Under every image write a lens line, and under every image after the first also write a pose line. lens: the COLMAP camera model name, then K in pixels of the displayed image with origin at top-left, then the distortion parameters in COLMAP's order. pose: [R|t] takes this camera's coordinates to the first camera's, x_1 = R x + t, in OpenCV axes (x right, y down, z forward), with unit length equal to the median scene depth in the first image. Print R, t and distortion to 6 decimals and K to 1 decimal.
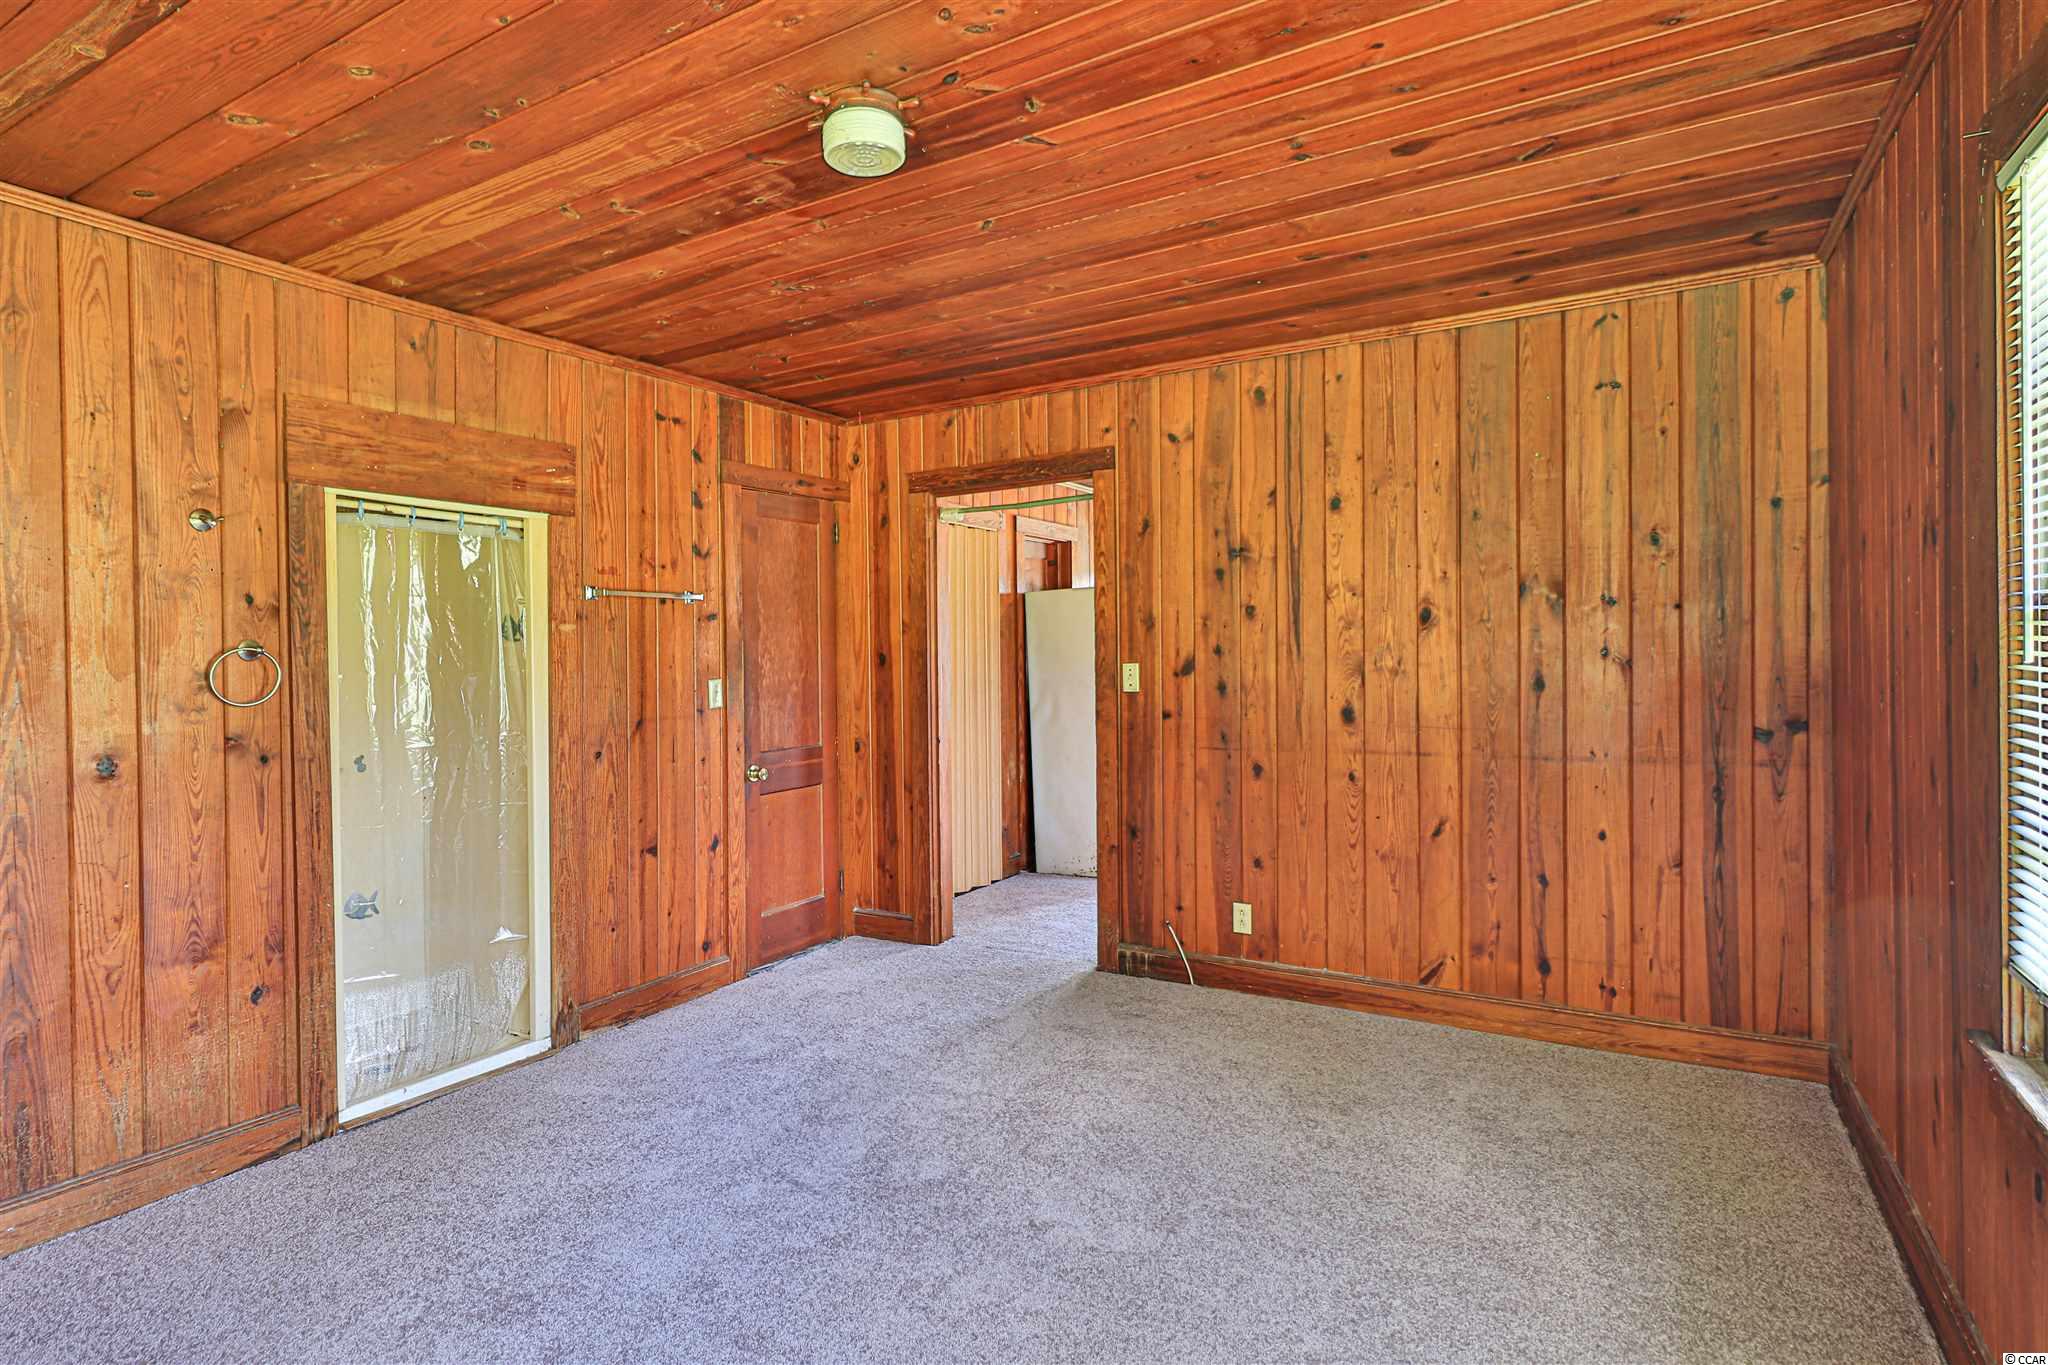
lens RADIAL K [[1051.4, 0, 995.1], [0, 1051.4, 658.0], [0, 0, 1]] dist [0.009877, -0.005178]
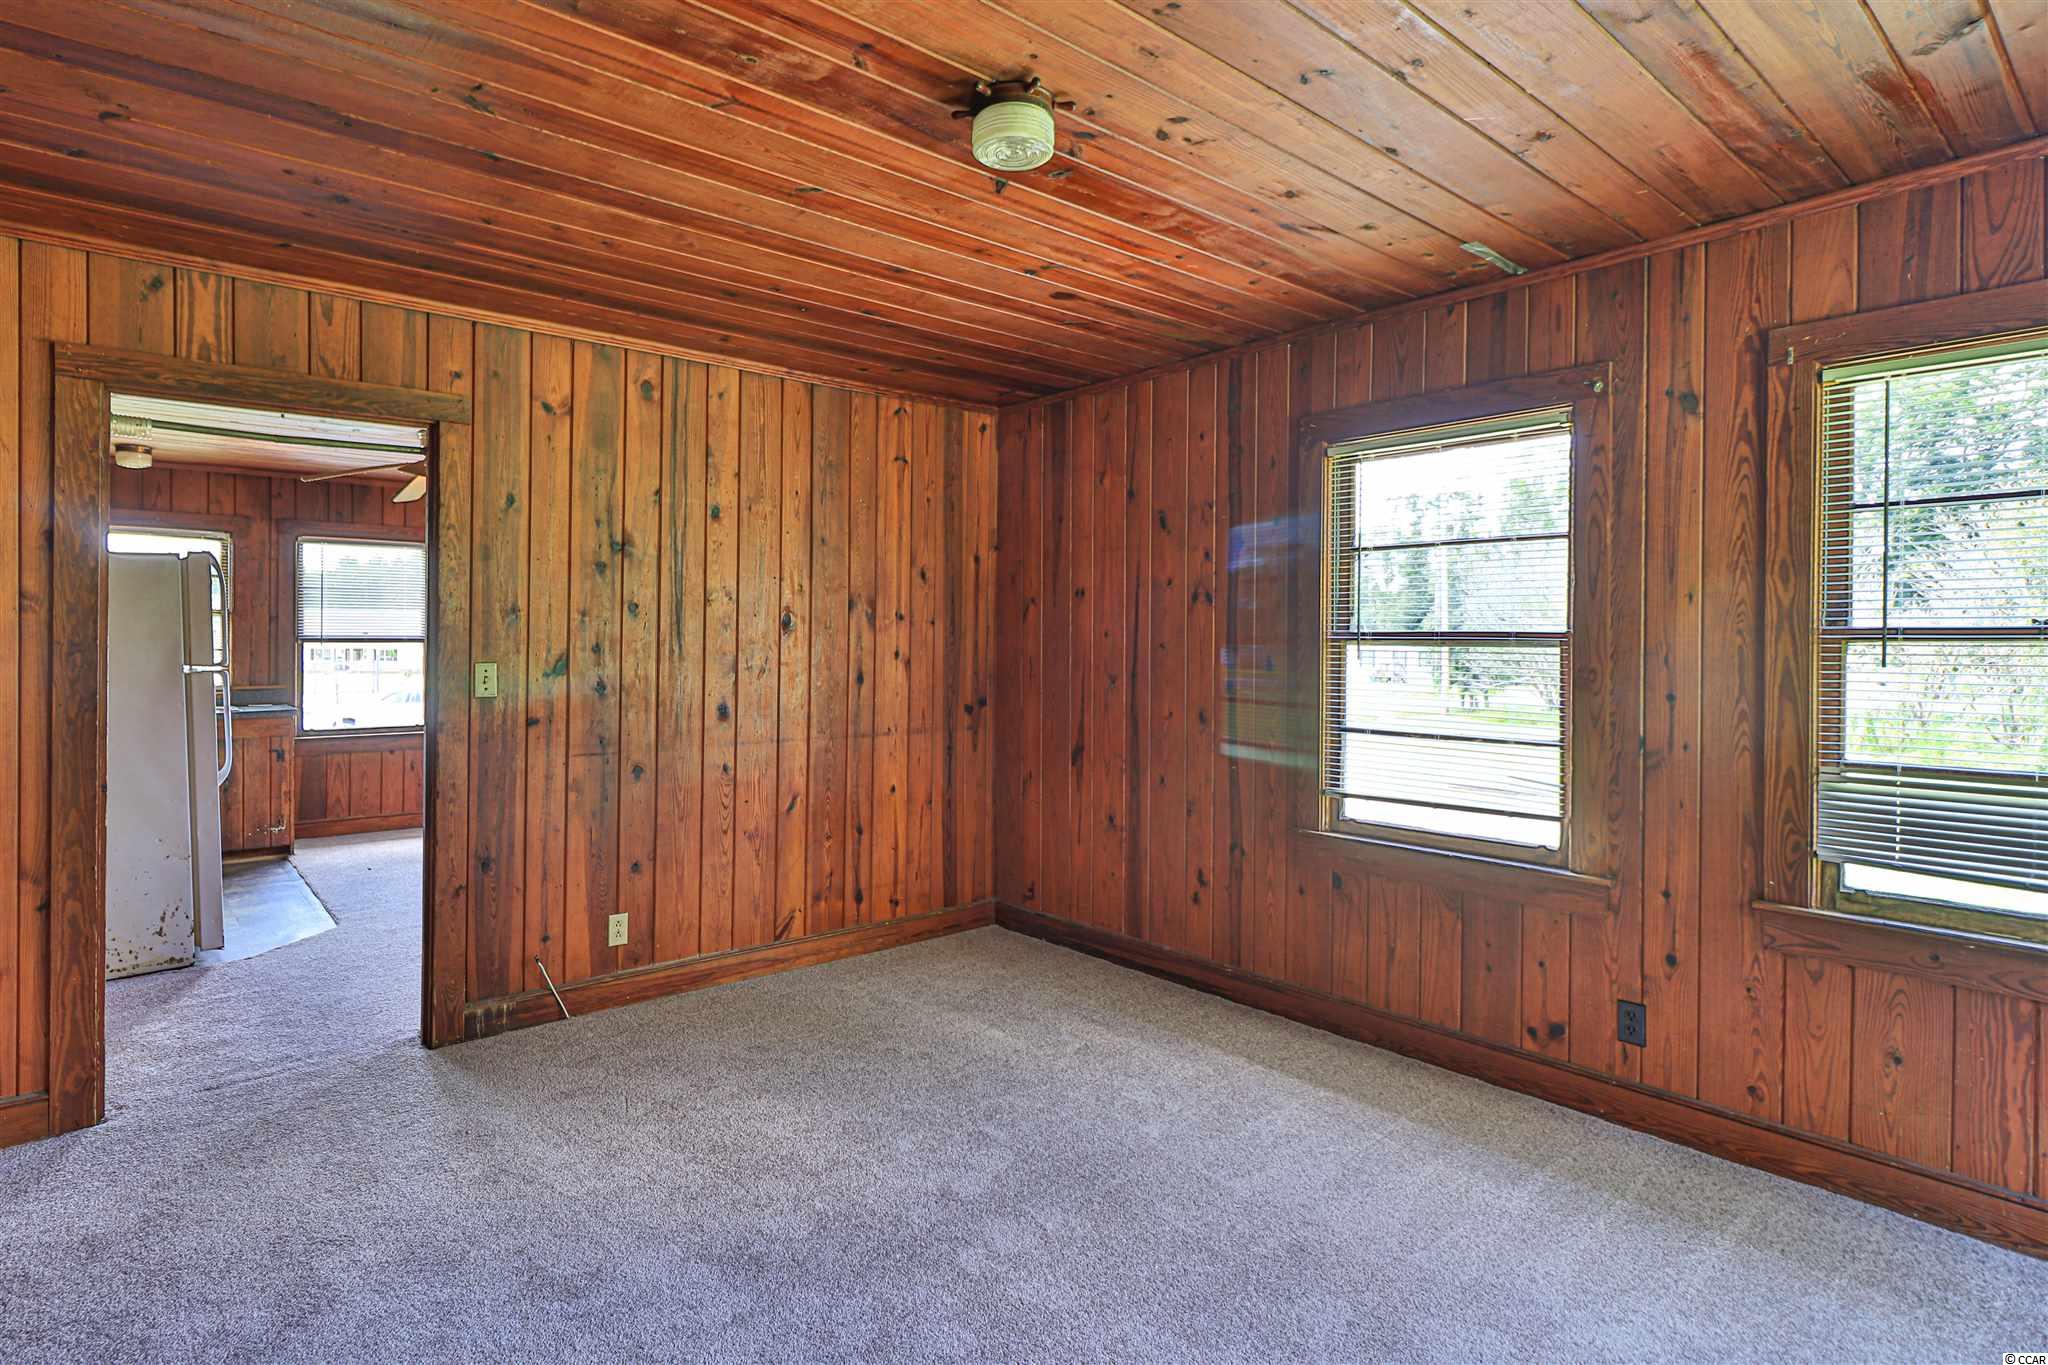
lens RADIAL K [[1051.4, 0, 1011.4], [0, 1051.4, 661.0], [0, 0, 1]] dist [0.009877, -0.005178]
pose [[0.320722, 0.002519, 0.947170, -0.597389], [-0.003894, 0.999992, -0.001341, 0.003839], [-0.947165, -0.003258, 0.320729, 0.381781]]
